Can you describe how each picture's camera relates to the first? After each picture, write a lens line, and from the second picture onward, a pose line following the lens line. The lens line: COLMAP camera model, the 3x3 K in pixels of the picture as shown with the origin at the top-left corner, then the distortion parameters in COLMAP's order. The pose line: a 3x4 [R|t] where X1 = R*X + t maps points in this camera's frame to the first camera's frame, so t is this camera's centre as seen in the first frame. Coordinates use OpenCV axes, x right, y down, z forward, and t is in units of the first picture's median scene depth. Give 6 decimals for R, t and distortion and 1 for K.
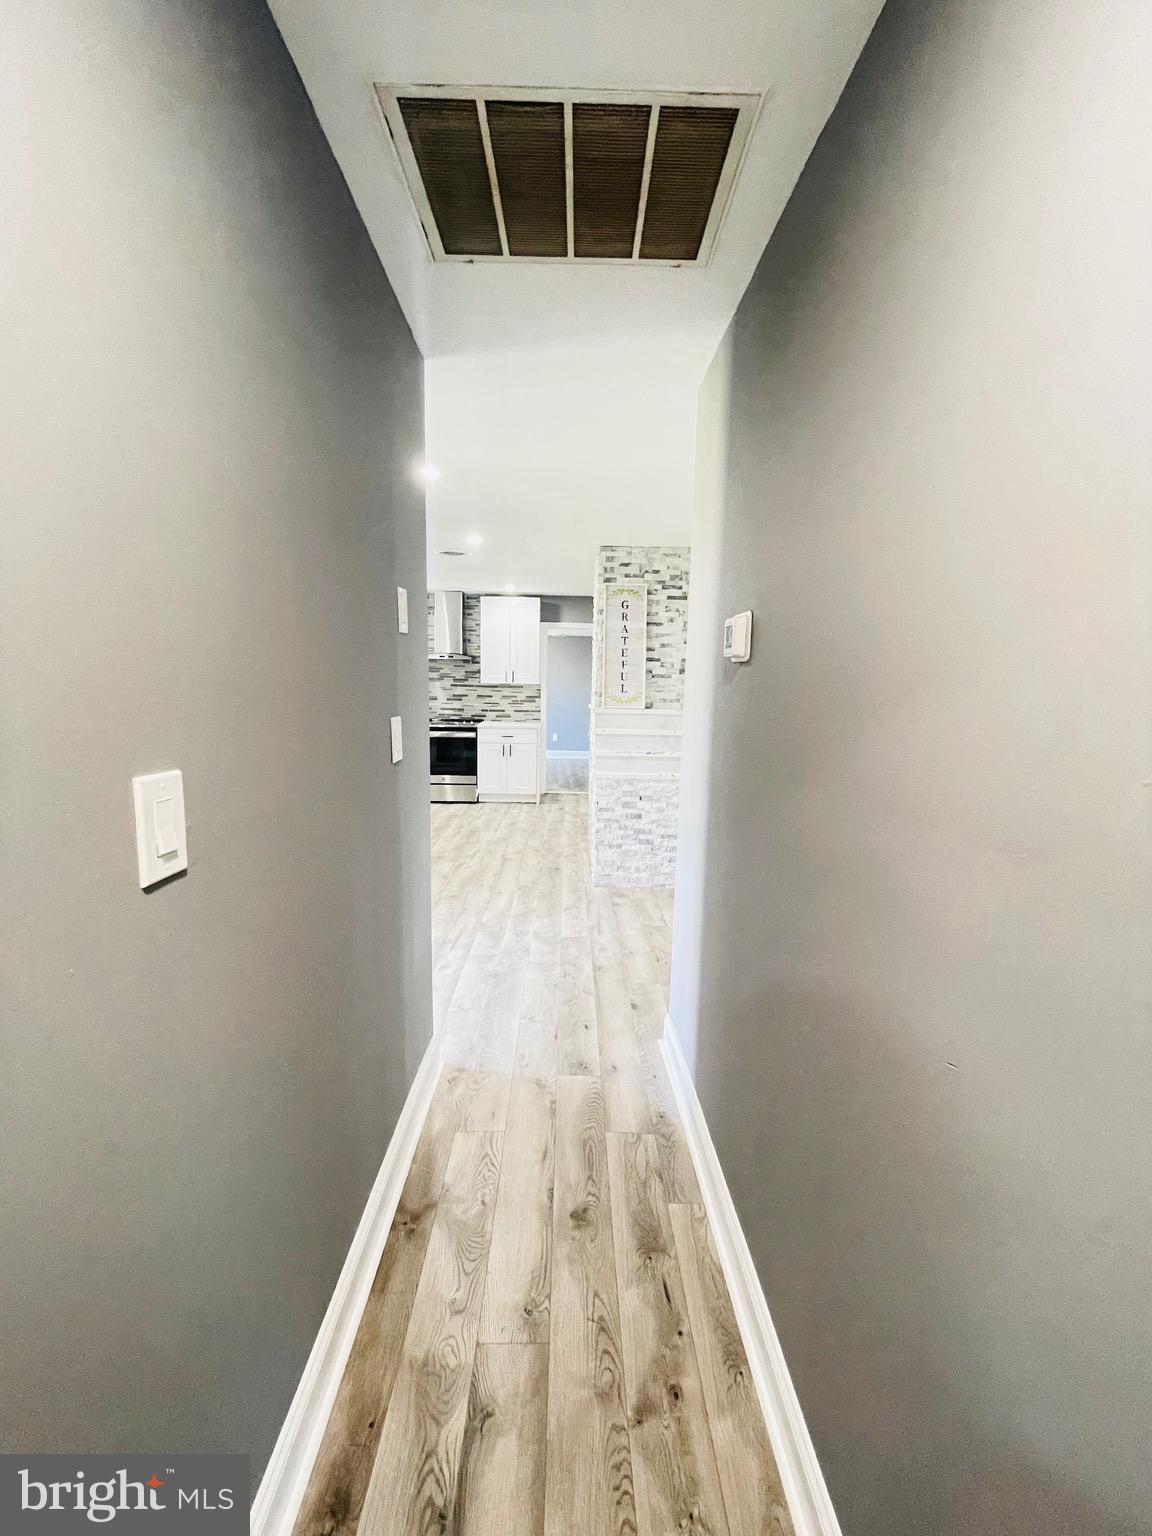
lens RADIAL K [[620.8, 0, 577.1], [0, 620.8, 766.4], [0, 0, 1]] dist [-0.000918, -0.000173]
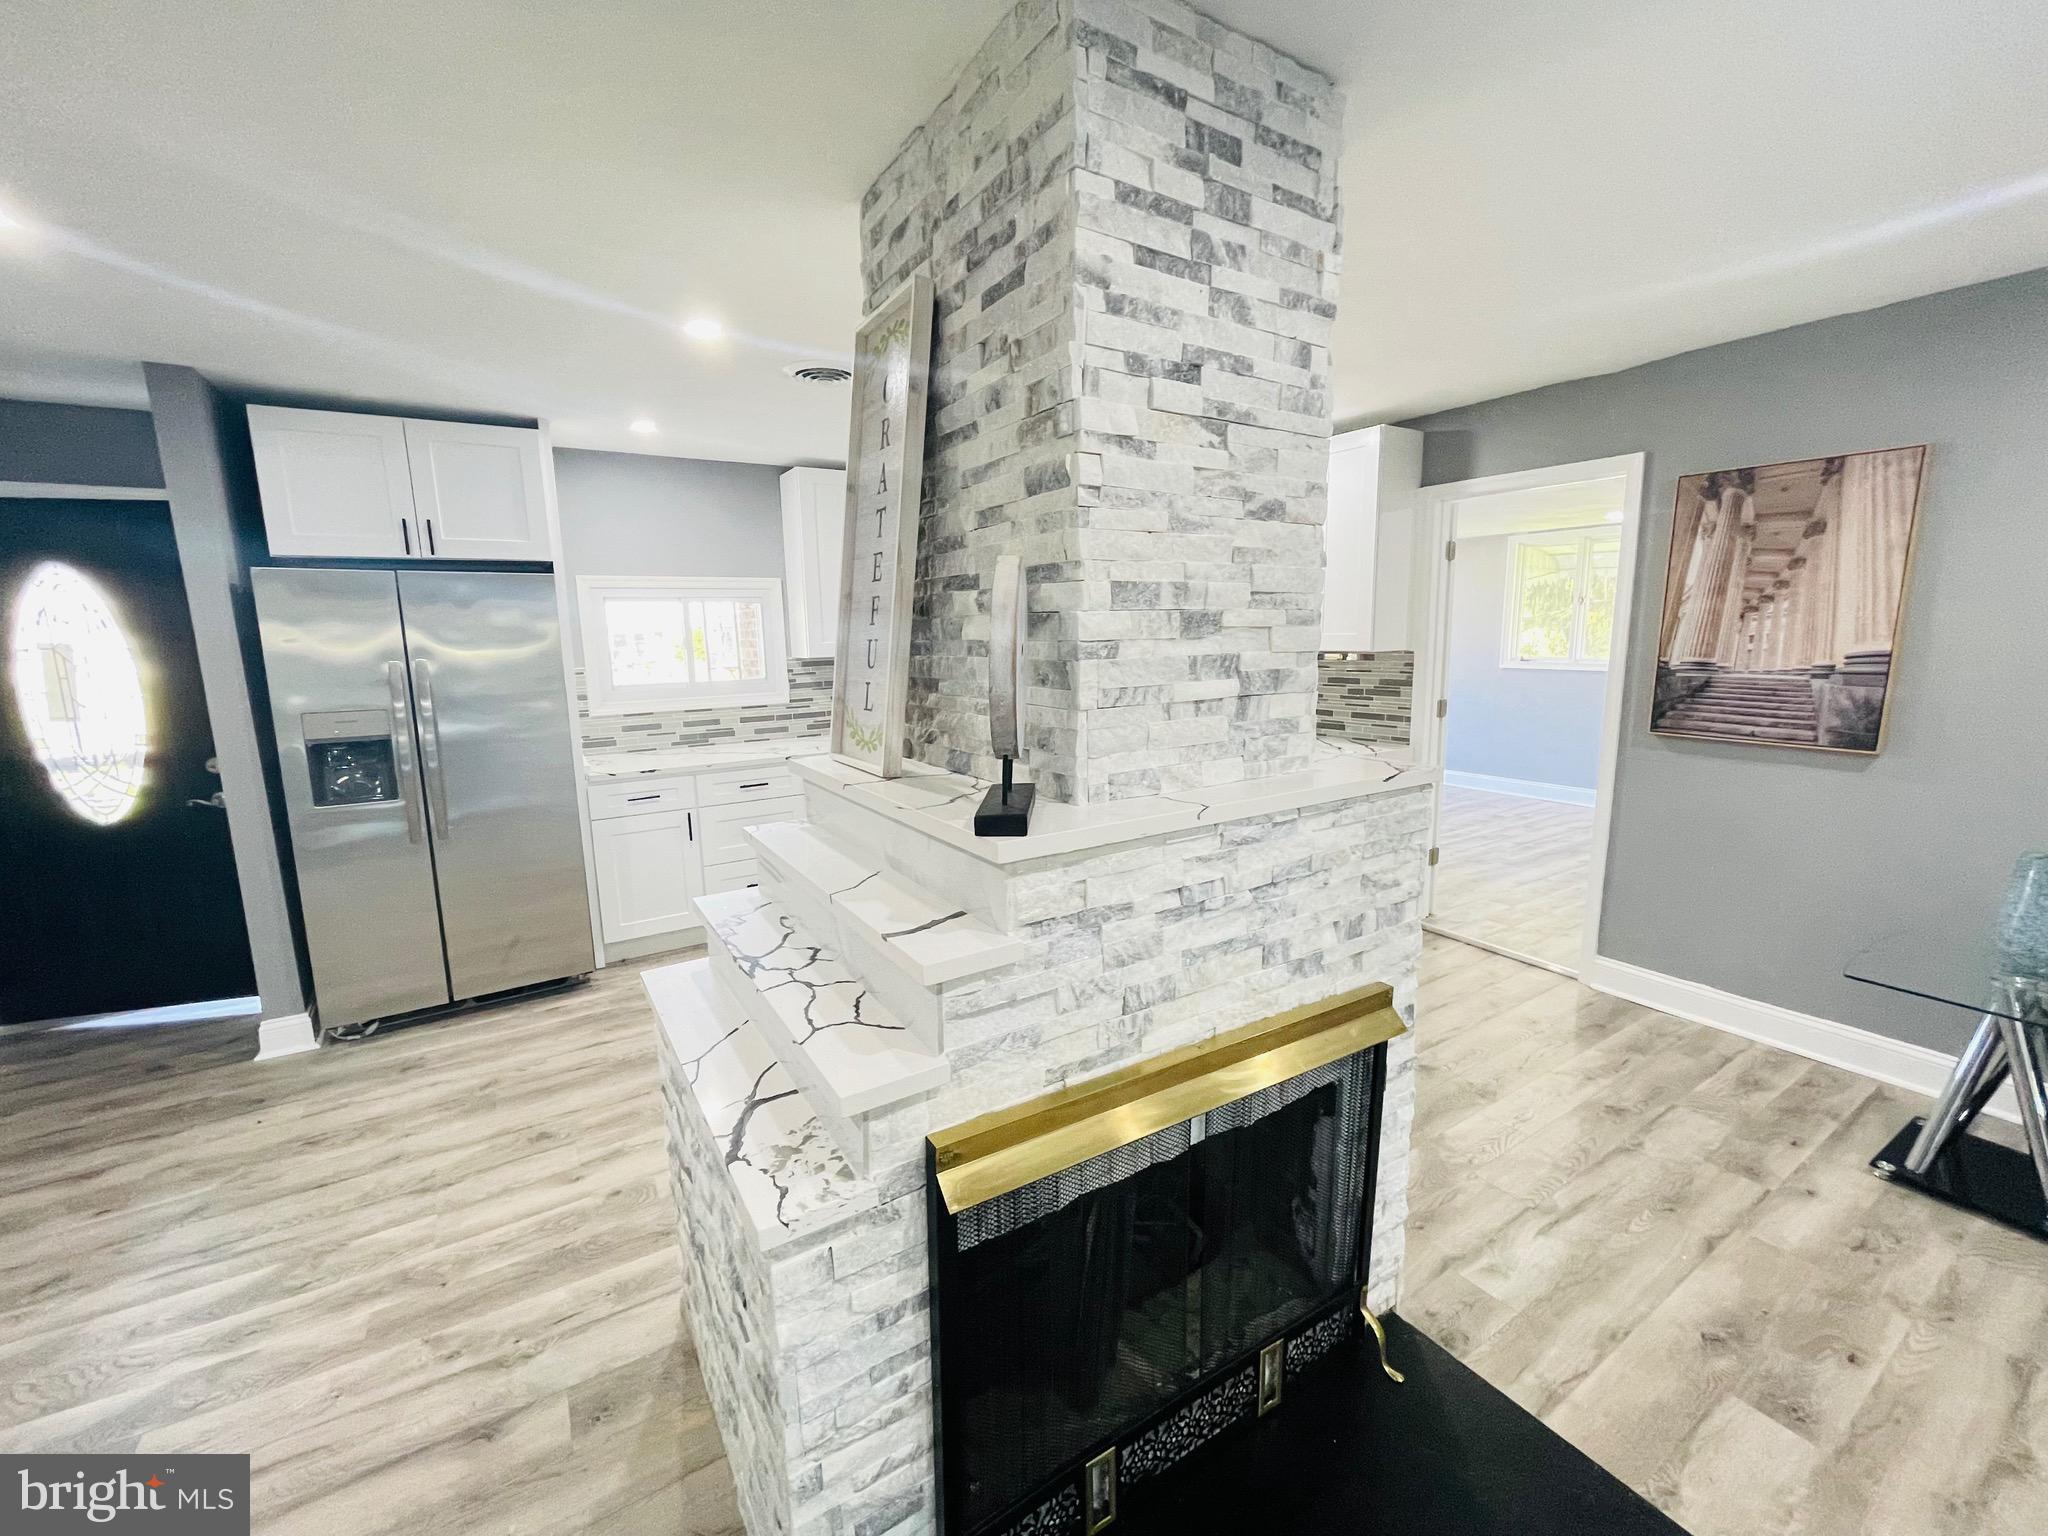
lens RADIAL K [[827.8, 0, 1017.5], [0, 827.8, 760.2], [0, 0, 1]] dist [-0.000918, -0.000173]
pose [[0.521629, 0.104714, -0.846722, 0.263697], [-0.090317, 0.993640, 0.067242, -0.078326], [0.848378, 0.041398, 0.527769, 0.530334]]
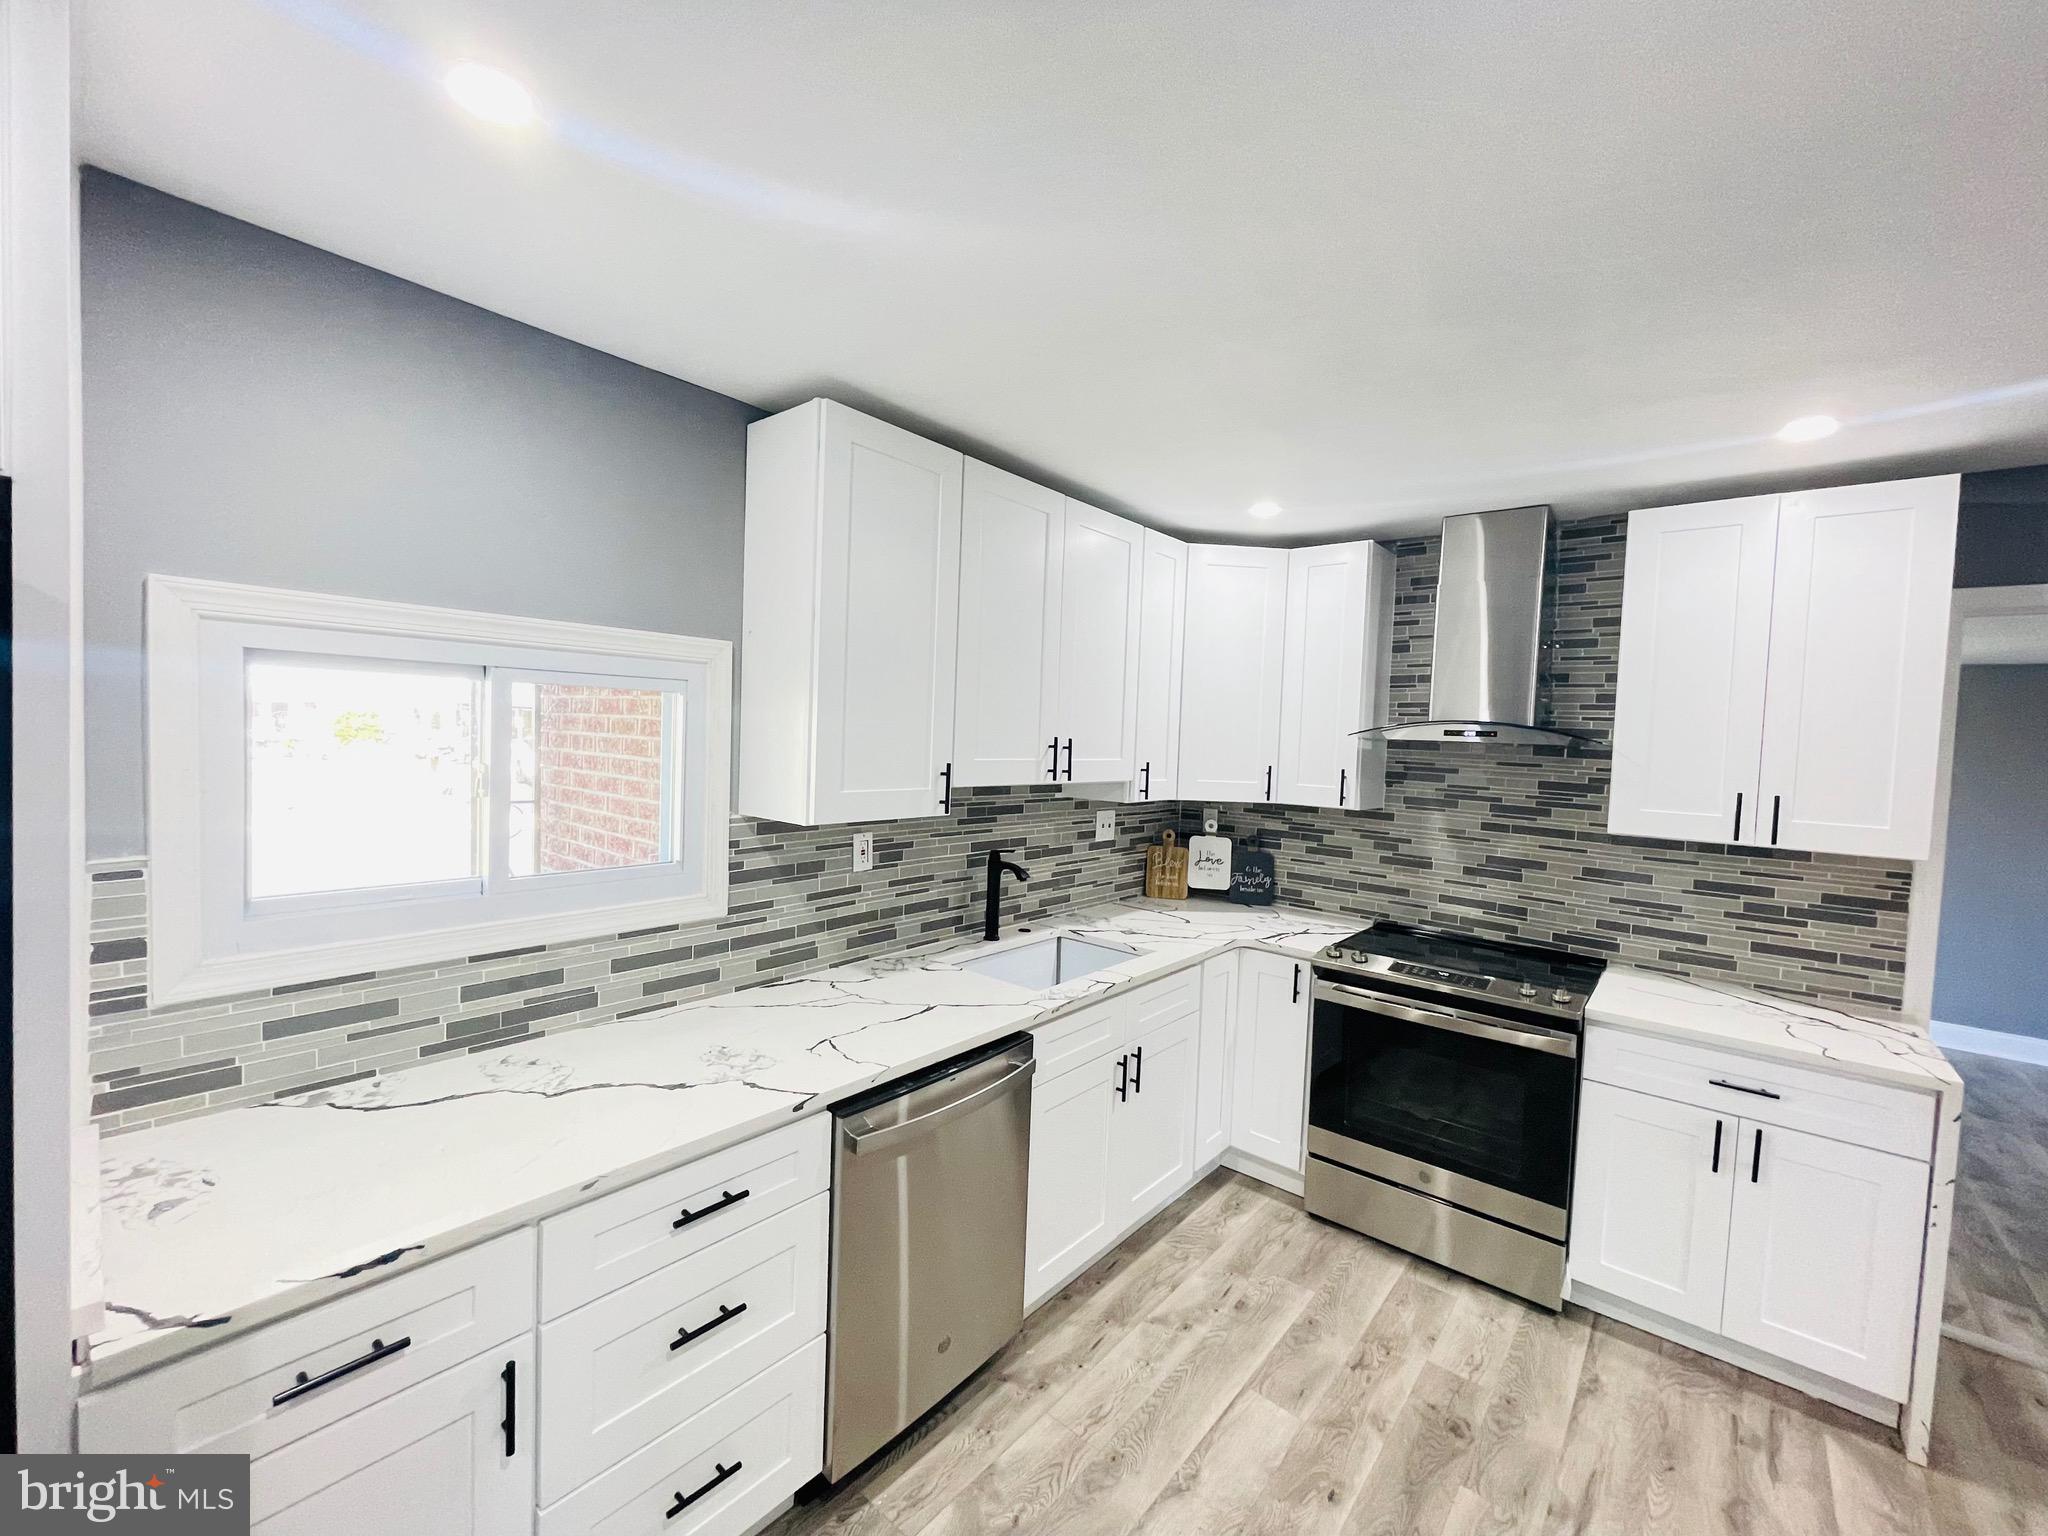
lens RADIAL K [[827.8, 0, 1027.8], [0, 827.8, 769.5], [0, 0, 1]] dist [-0.000918, -0.000173]
pose [[0.758320, 0.039133, -0.650707, -0.112389], [-0.115777, 0.990412, -0.075362, -0.104123], [0.641519, 0.132485, 0.755580, 0.560652]]
